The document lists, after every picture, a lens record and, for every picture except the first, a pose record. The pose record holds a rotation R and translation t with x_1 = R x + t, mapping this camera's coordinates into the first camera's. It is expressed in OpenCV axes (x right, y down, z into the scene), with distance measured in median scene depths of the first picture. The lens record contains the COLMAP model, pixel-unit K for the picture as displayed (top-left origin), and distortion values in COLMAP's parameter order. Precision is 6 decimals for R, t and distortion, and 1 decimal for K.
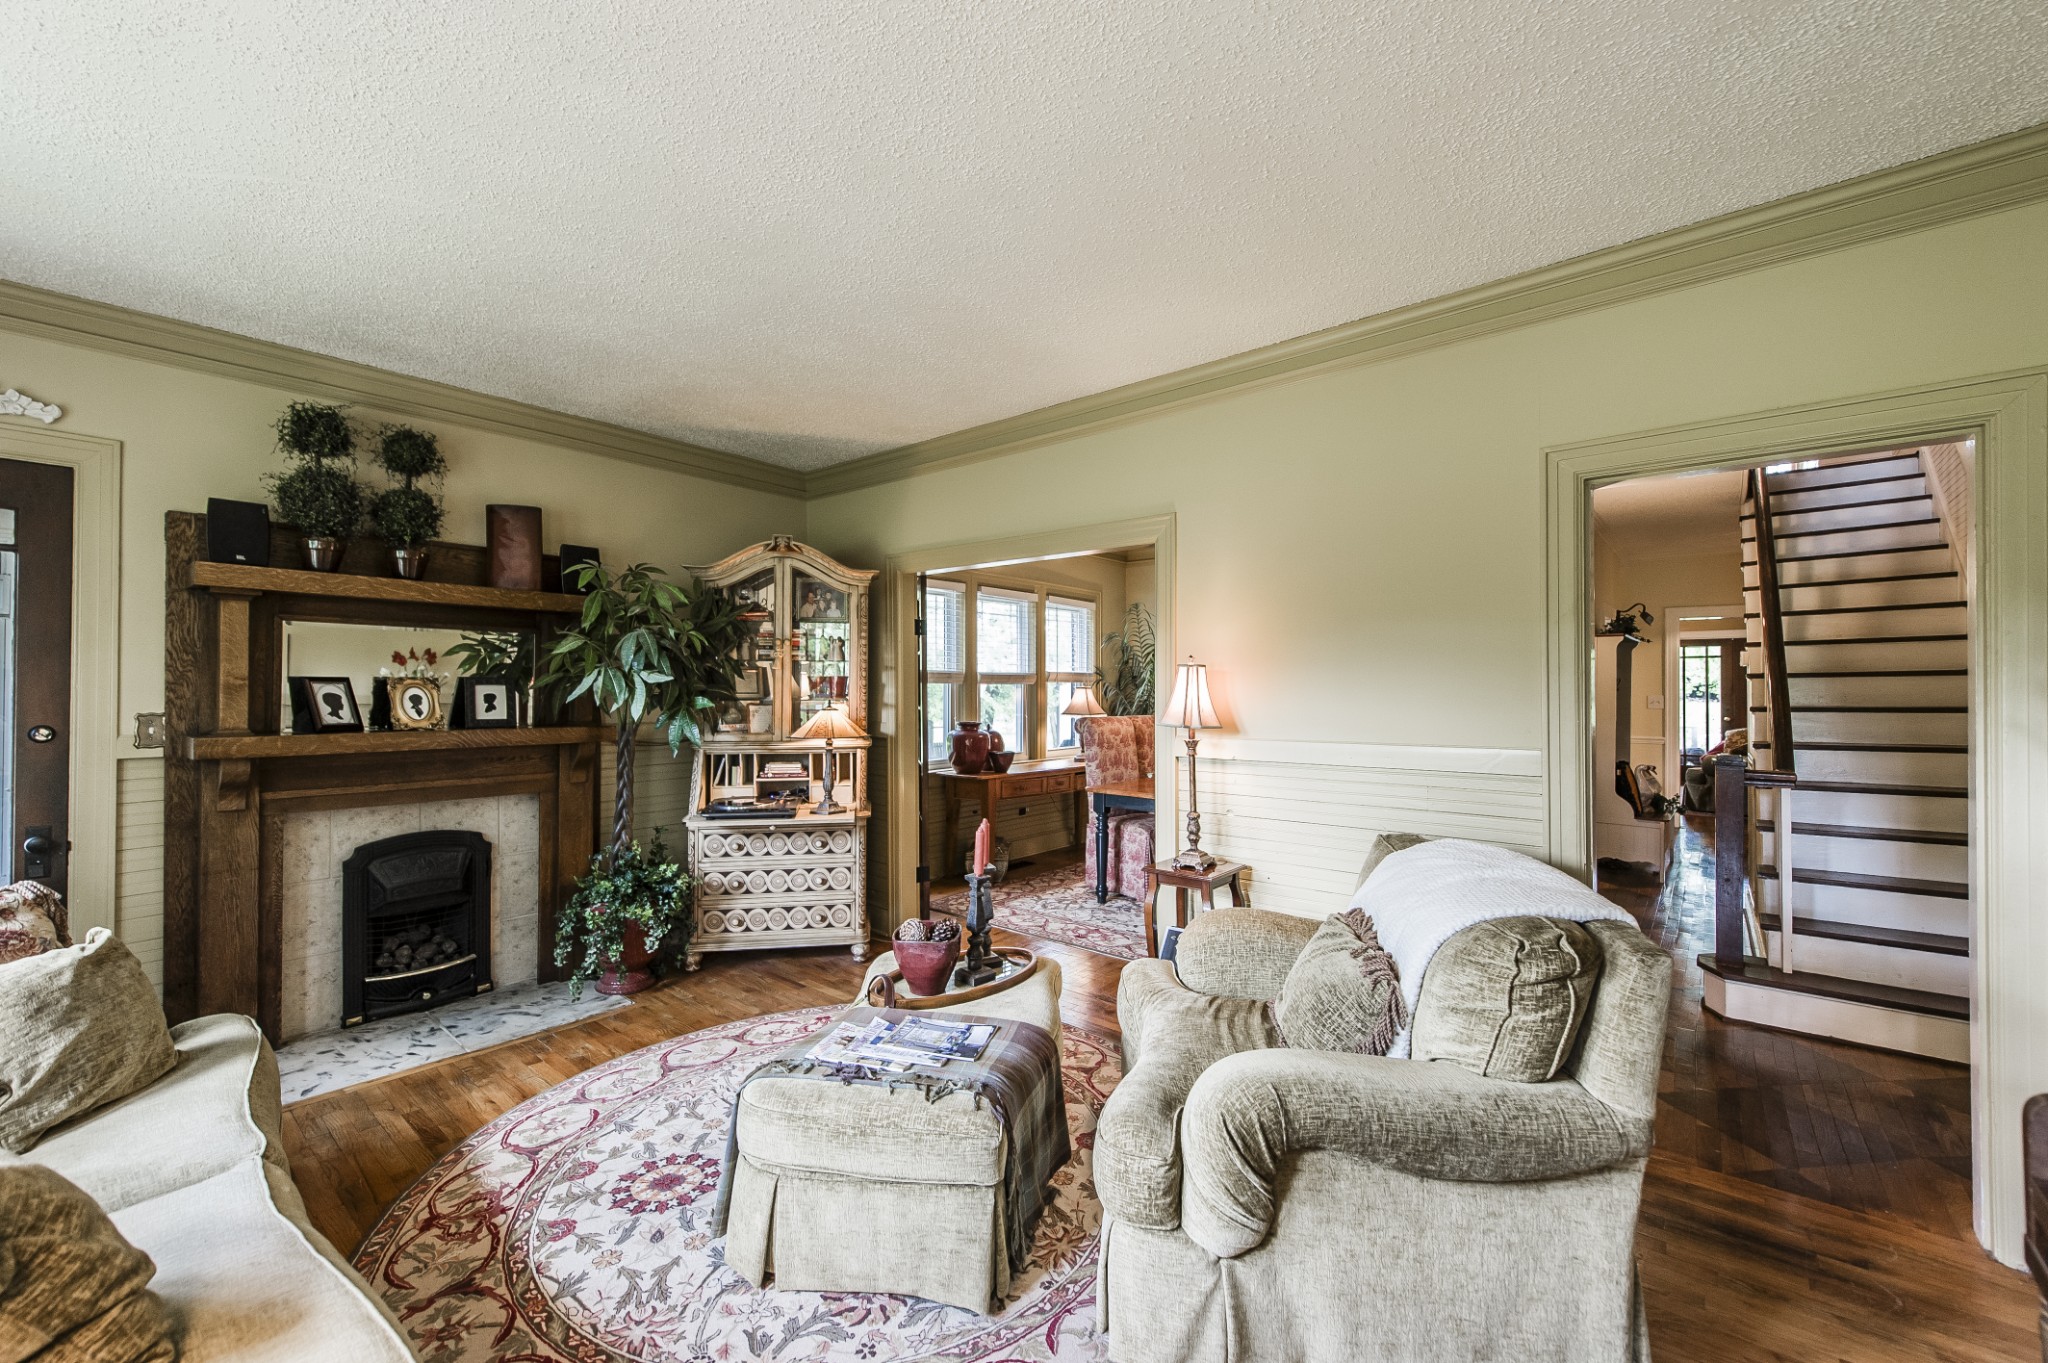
lens RADIAL K [[813.9, 0, 1031.3], [0, 813.9, 676.3], [0, 0, 1]] dist [0.002614, 0.000024]
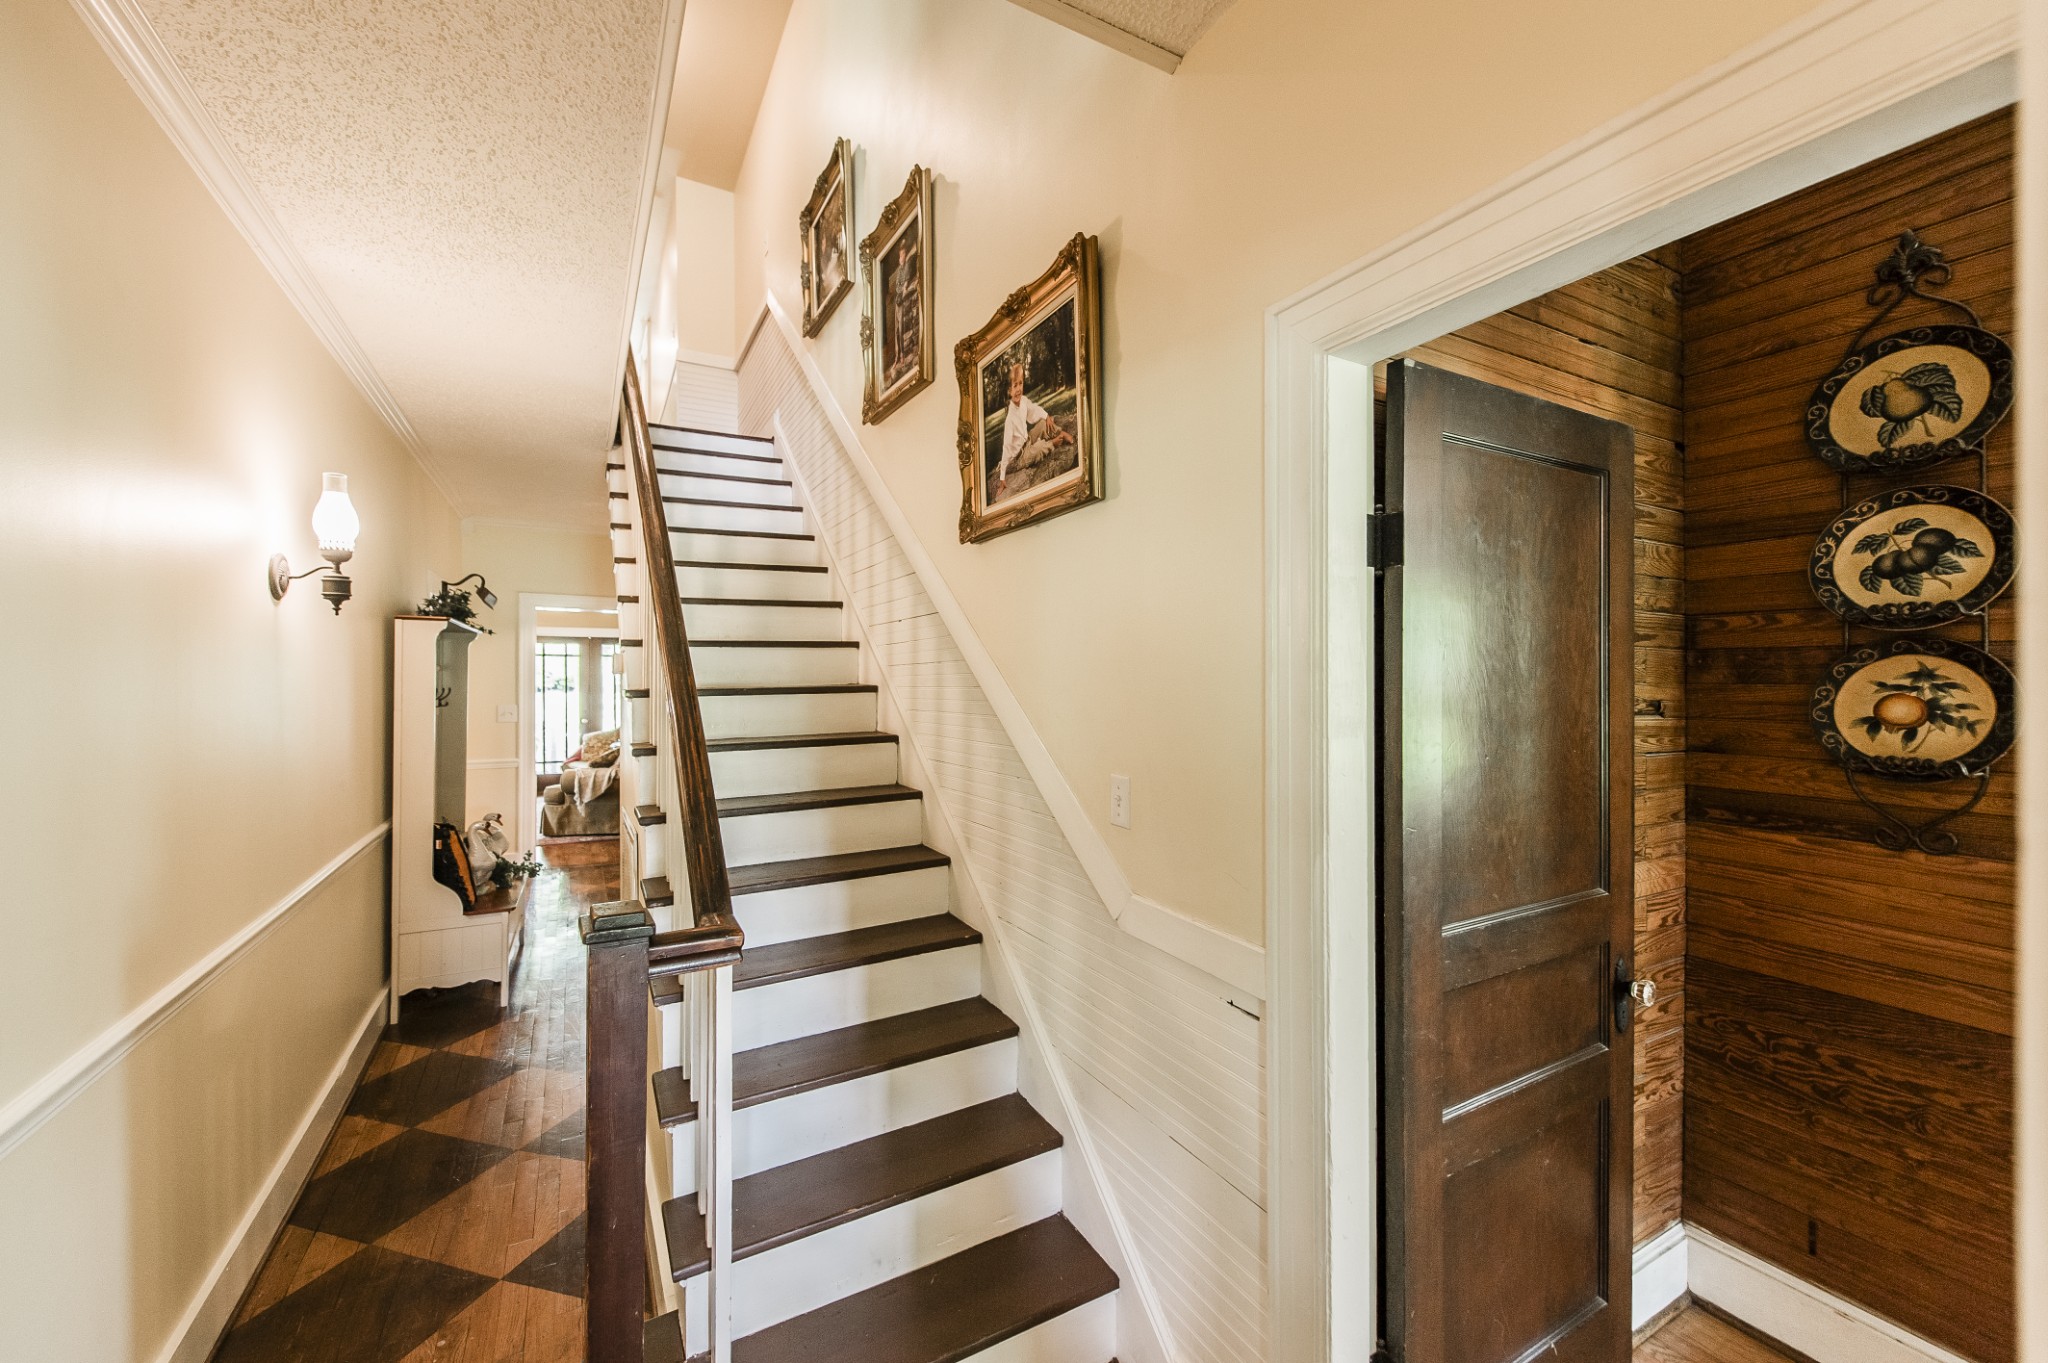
lens RADIAL K [[813.9, 0, 1031.3], [0, 813.9, 676.3], [0, 0, 1]] dist [0.002614, 0.000024]
pose [[0.352210, -0.002122, 0.935919, 0.290983], [-0.005847, 0.999973, 0.004467, -0.013284], [-0.935903, -0.007046, 0.352188, 0.352126]]
